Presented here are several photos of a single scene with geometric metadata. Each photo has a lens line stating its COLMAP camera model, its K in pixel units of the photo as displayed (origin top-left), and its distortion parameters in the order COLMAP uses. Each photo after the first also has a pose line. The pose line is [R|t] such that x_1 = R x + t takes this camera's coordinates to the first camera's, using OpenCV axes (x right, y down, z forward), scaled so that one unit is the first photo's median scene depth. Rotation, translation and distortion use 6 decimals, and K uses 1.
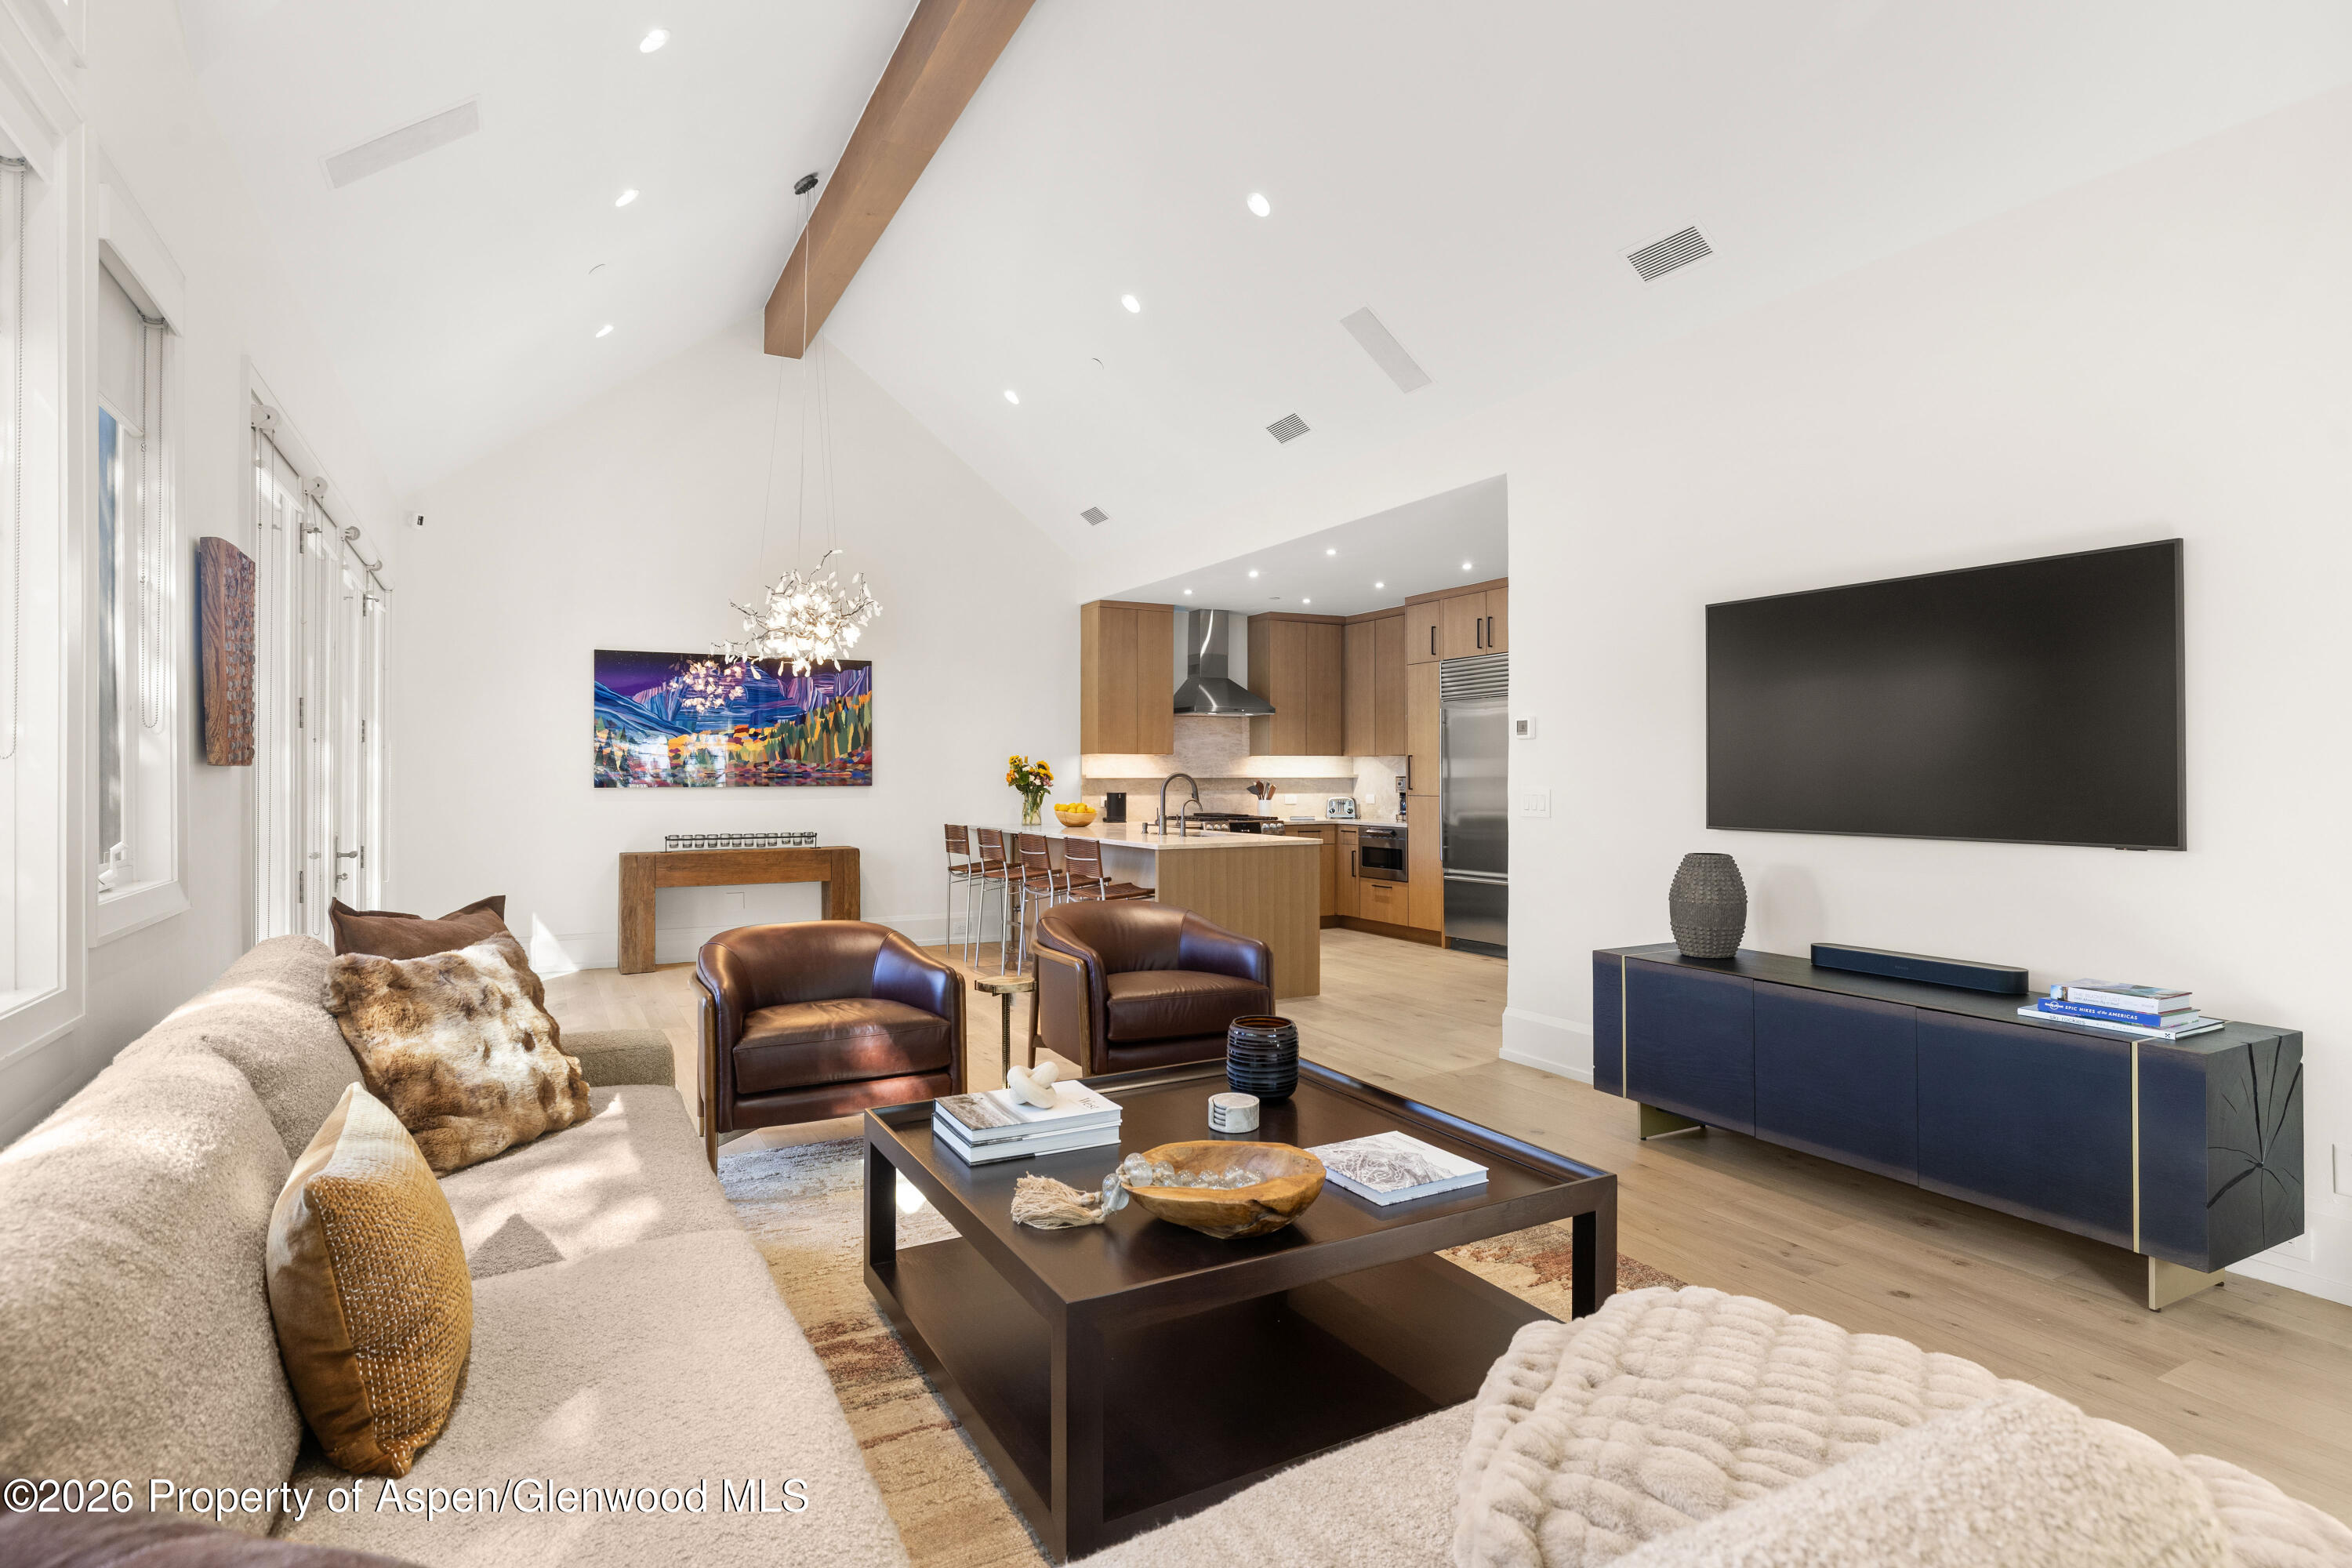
lens RADIAL K [[1199.9, 0, 1192.7], [0, 1199.9, 763.3], [0, 0, 1]] dist [-0.002756, 0.001199]
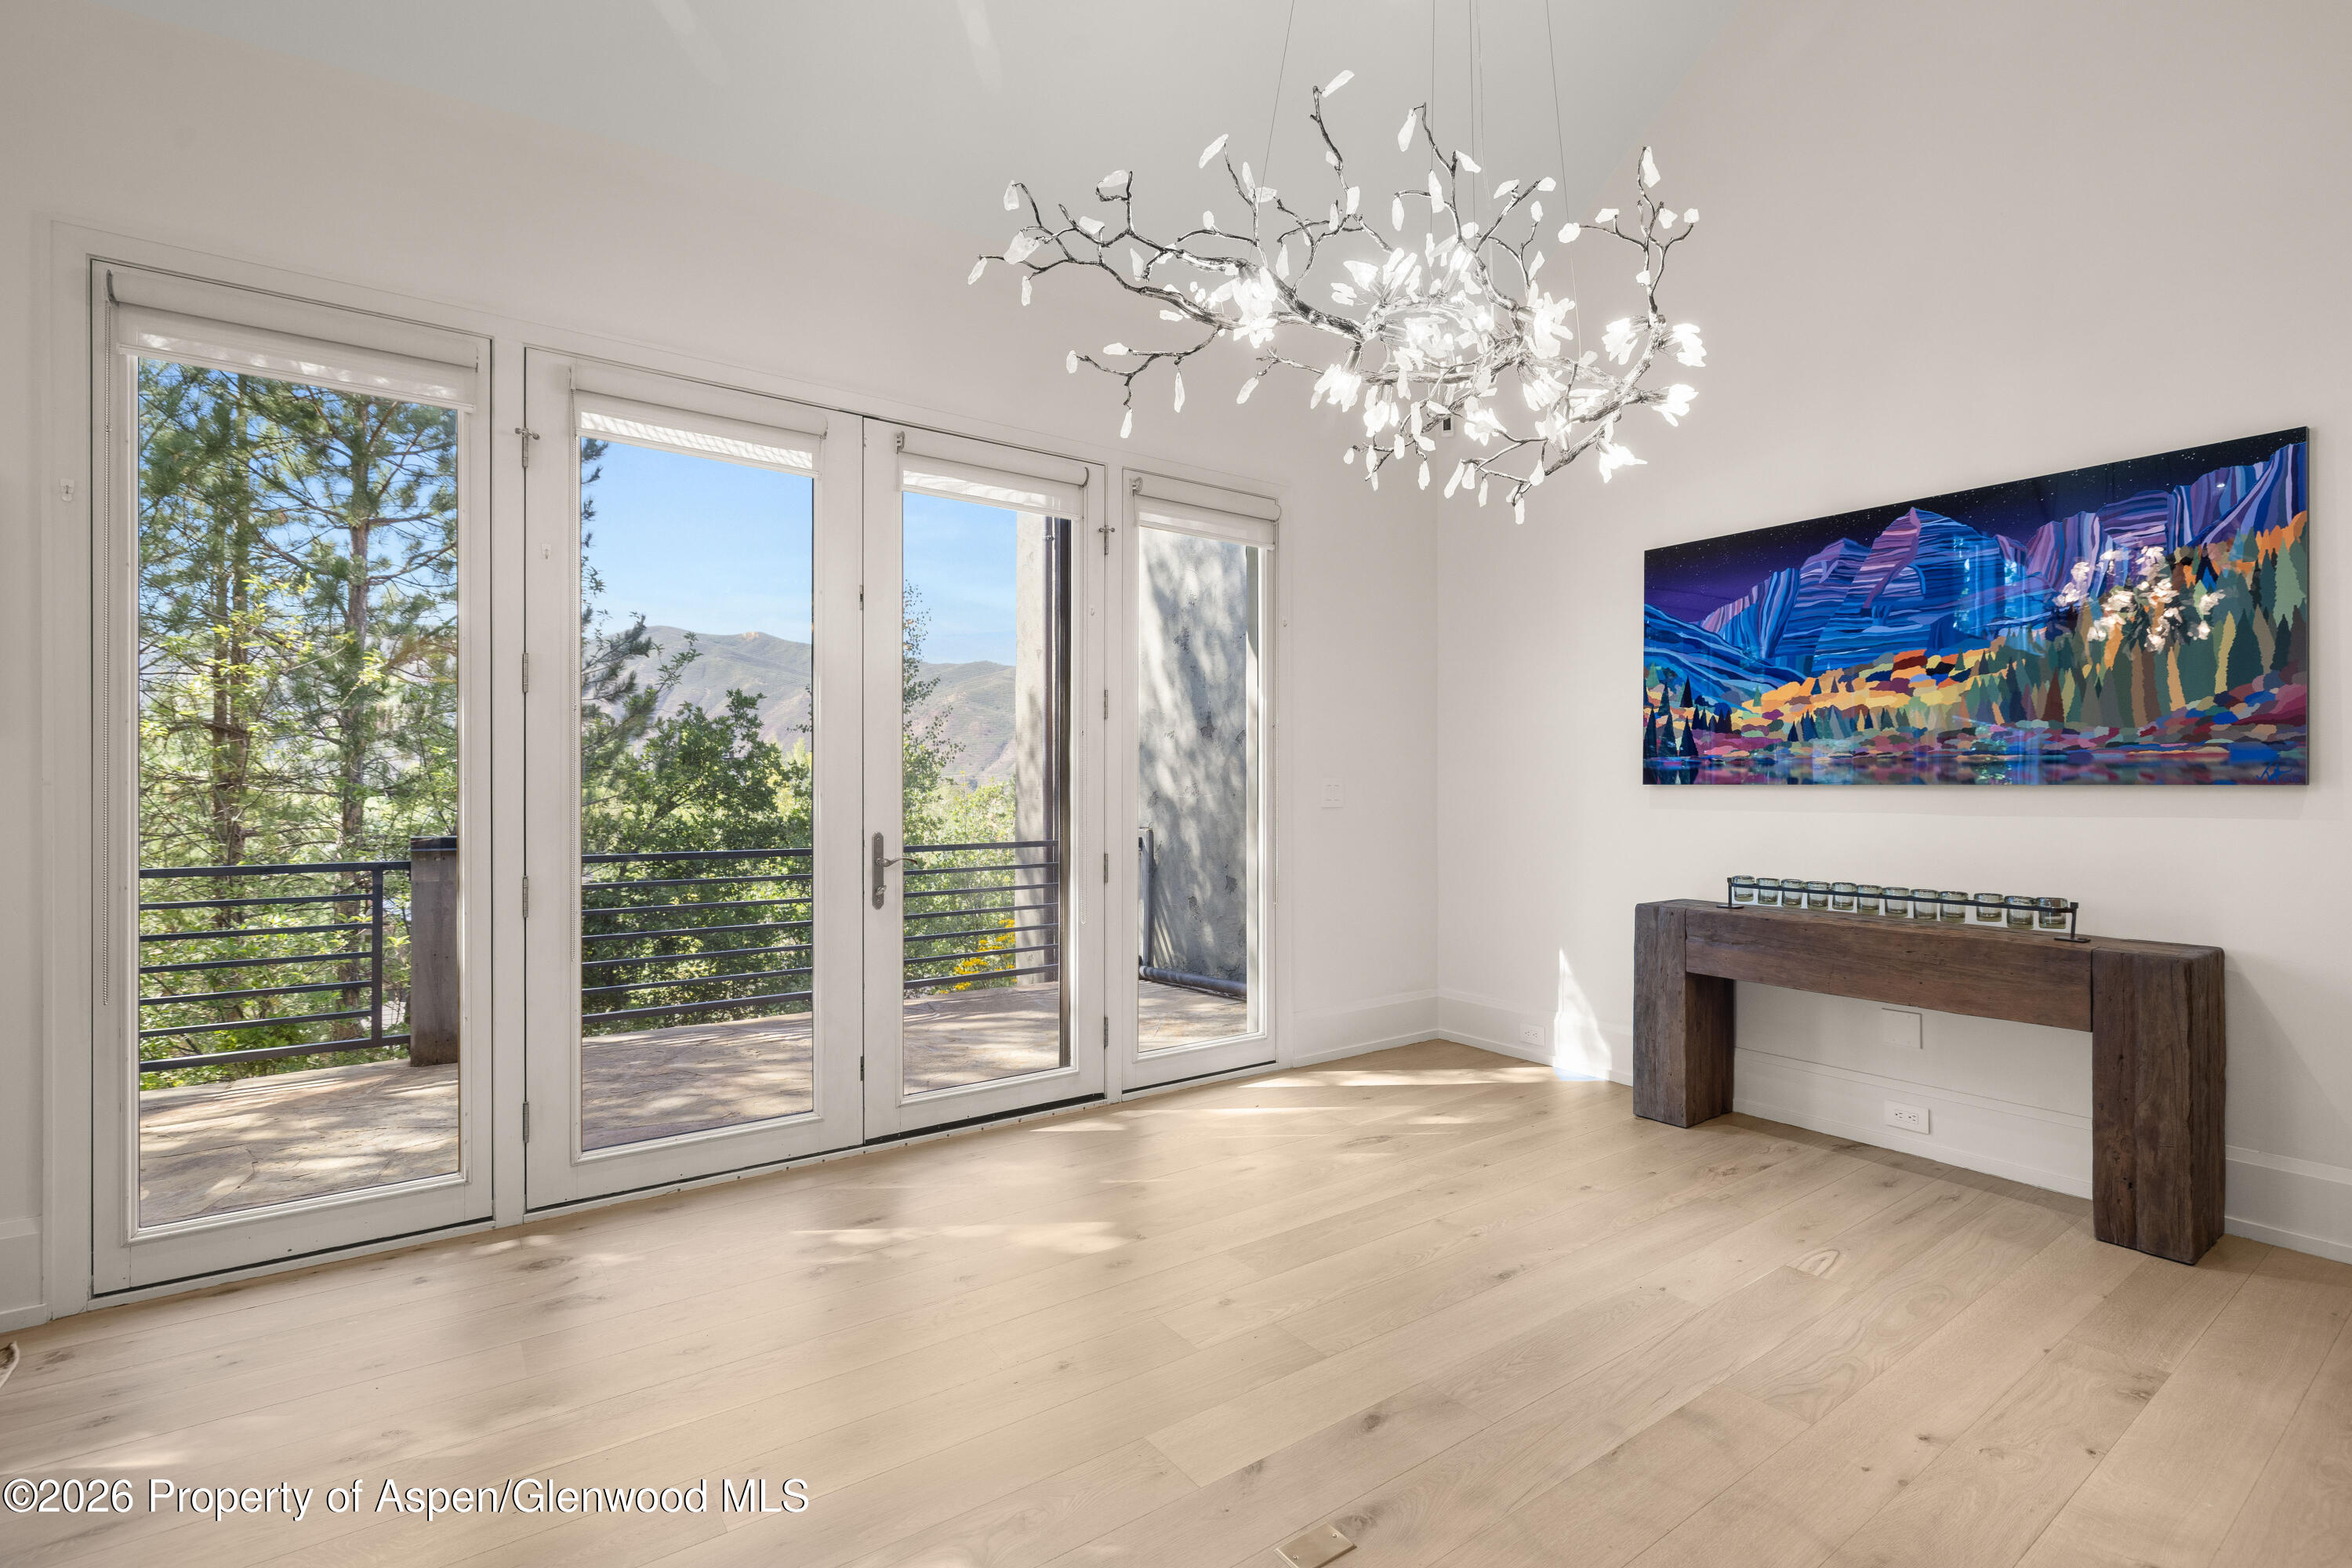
lens RADIAL K [[1092.7, 0, 1171.8], [0, 1092.7, 778.2], [0, 0, 1]] dist [-0.005567, -0.000457]
pose [[0.112096, -0.003669, -0.993691, 0.008460], [0.007967, 0.999964, -0.002794, 0.014578], [0.993665, -0.007604, 0.112121, 0.611721]]
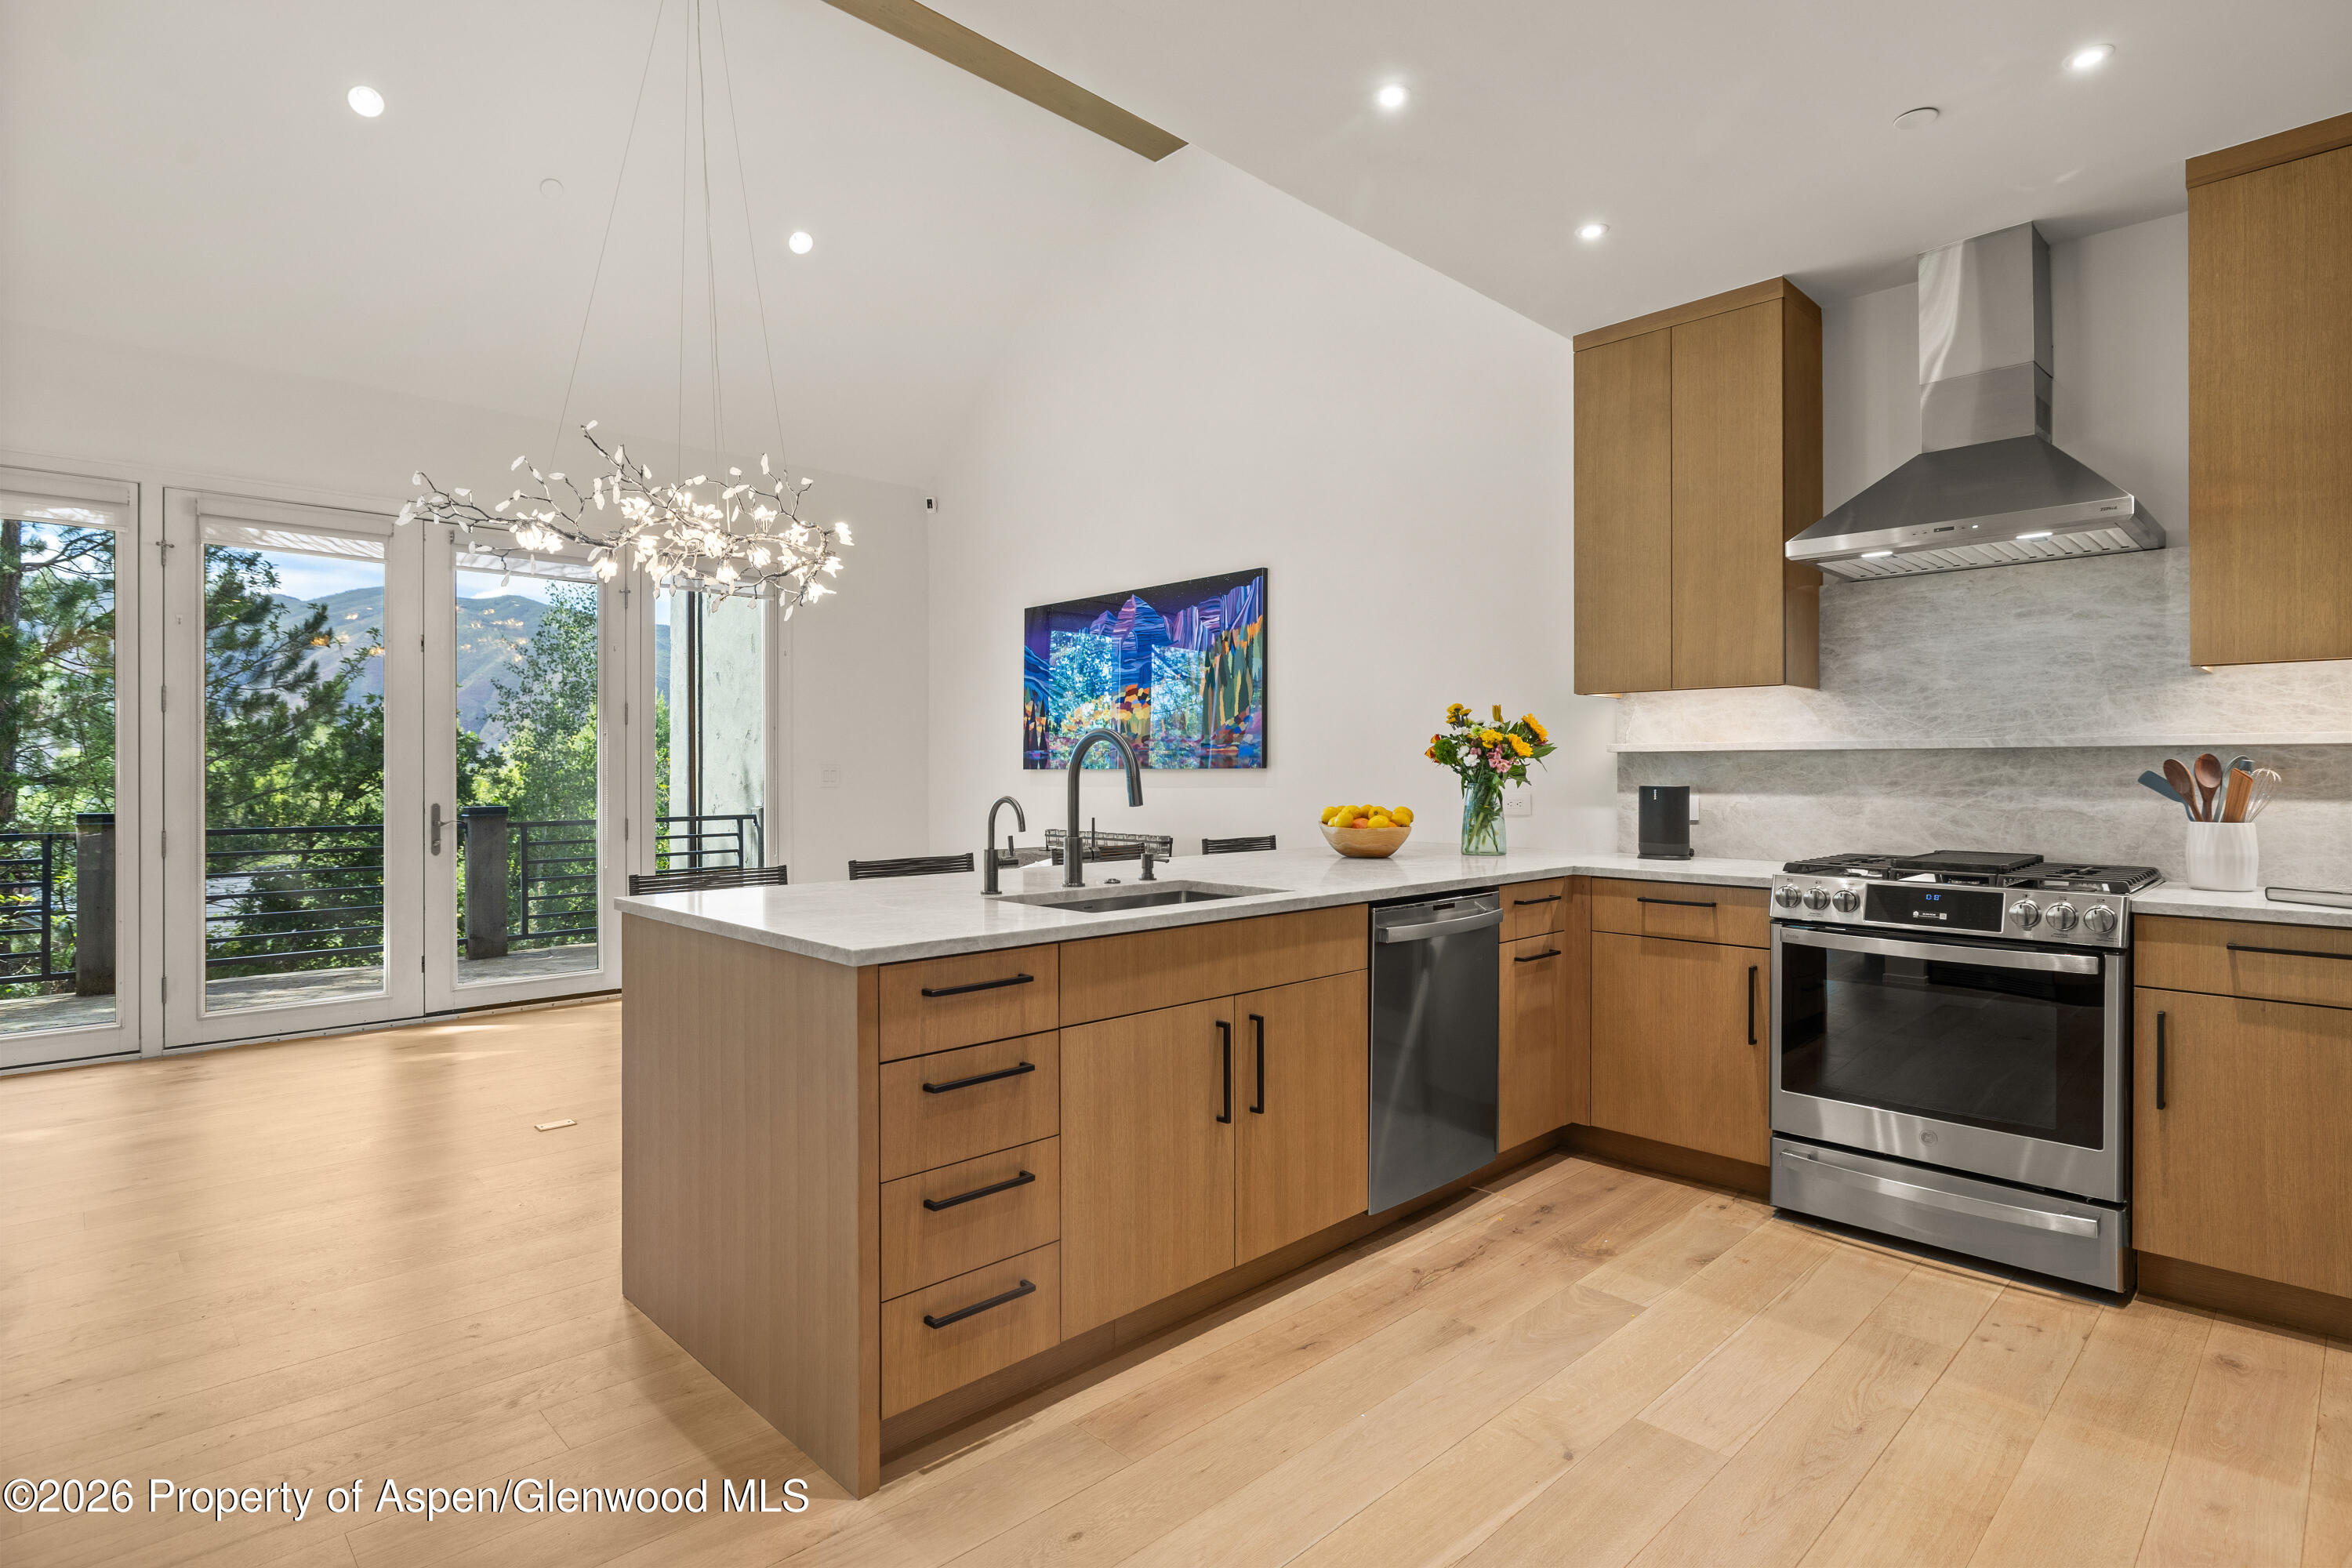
lens RADIAL K [[1199.9, 0, 1169.4], [0, 1199.9, 761.7], [0, 0, 1]] dist [-0.002756, 0.001199]
pose [[0.246065, -0.006502, -0.969232, 0.310075], [0.010135, 0.999940, -0.004135, 0.016736], [0.969200, -0.008806, 0.246116, 0.768306]]
